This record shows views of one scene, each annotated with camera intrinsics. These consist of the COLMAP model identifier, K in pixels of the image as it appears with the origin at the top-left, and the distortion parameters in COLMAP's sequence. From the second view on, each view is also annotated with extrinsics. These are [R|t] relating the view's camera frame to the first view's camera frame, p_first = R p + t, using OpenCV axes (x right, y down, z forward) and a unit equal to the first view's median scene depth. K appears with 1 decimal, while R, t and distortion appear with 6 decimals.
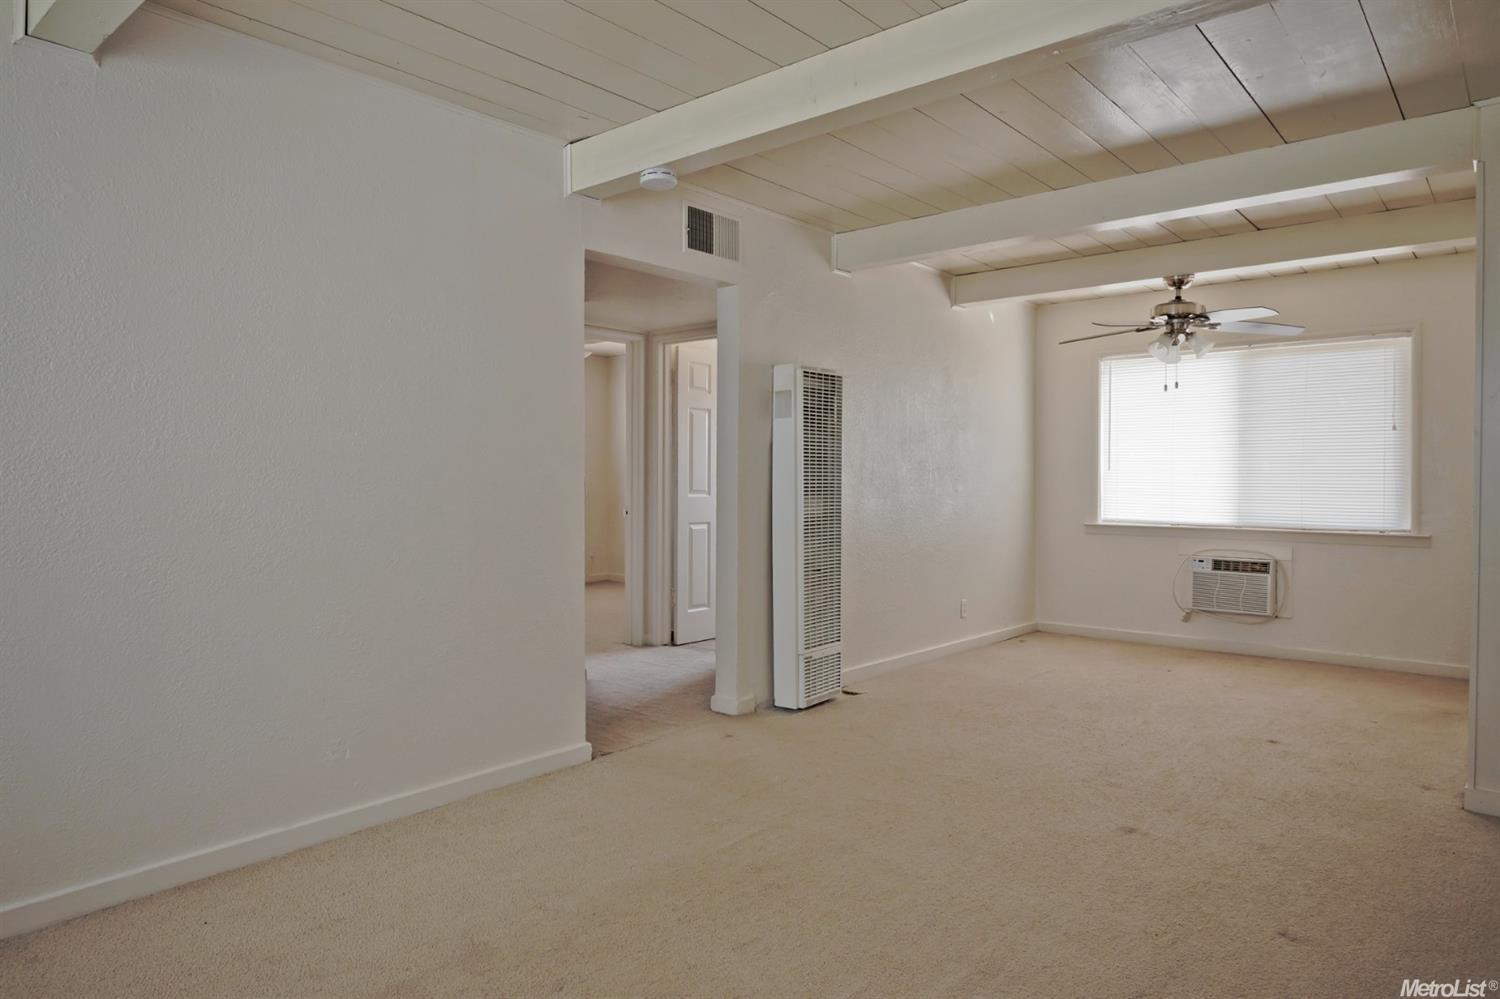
lens RADIAL K [[940.0, 0, 749.8], [0, 940.0, 494.0], [0, 0, 1]] dist [0.000975, 0.000516]
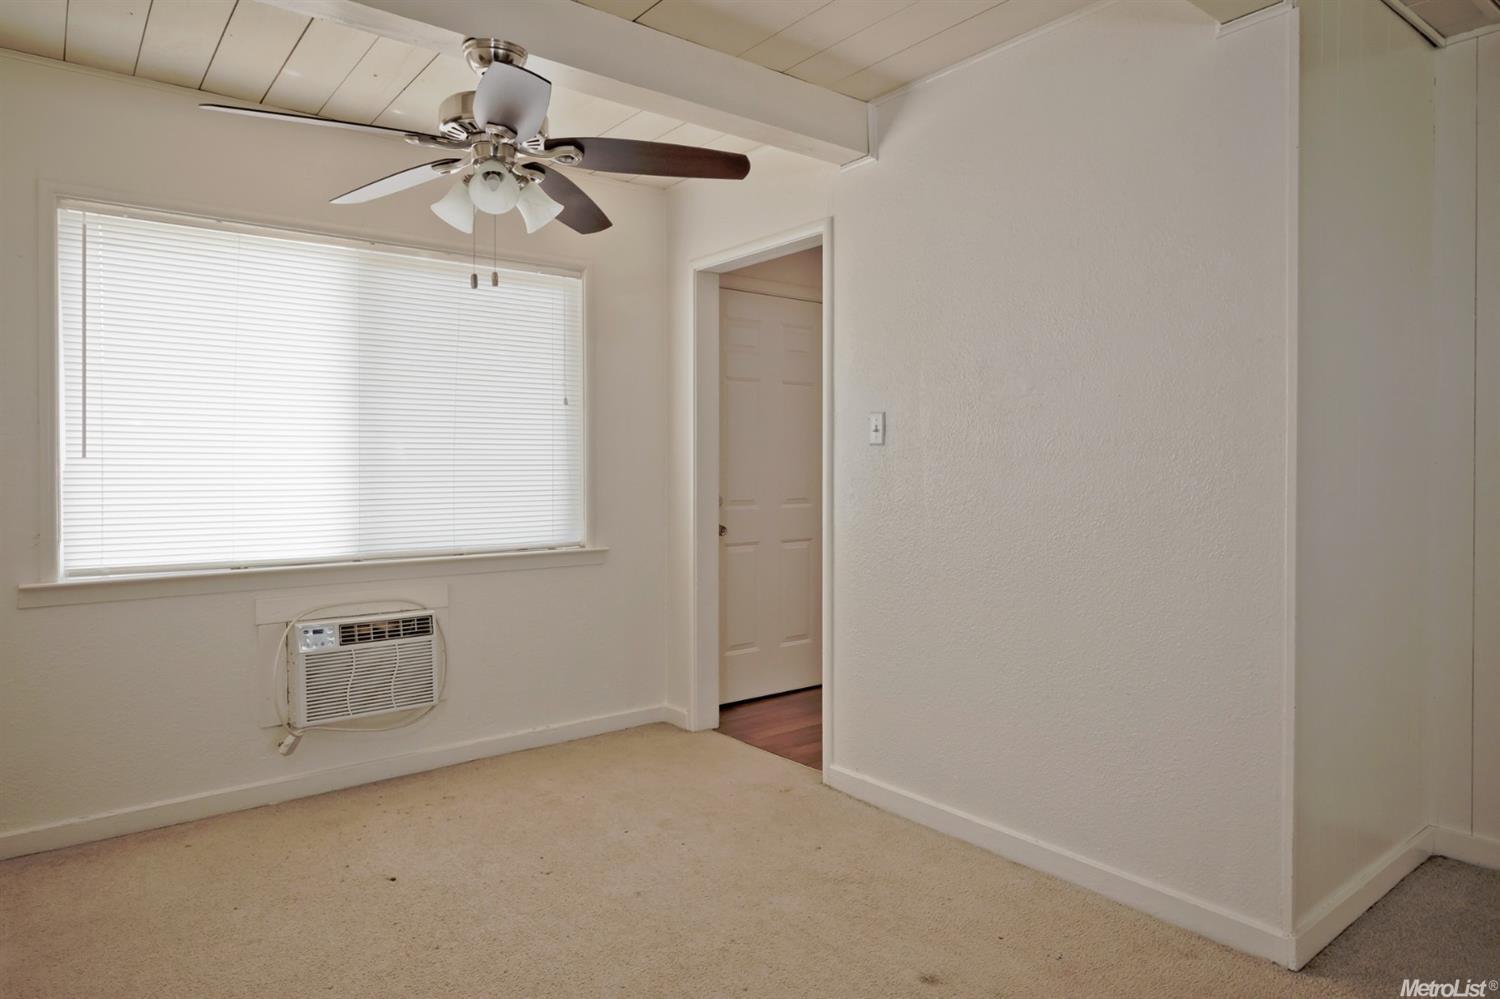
lens RADIAL K [[940.0, 0, 761.0], [0, 940.0, 464.5], [0, 0, 1]] dist [0.000975, 0.000516]
pose [[0.194060, -0.000201, 0.980990, 0.010768], [0.023066, 0.999724, -0.004358, -0.014734], [-0.980718, 0.023474, 0.194011, 0.666530]]
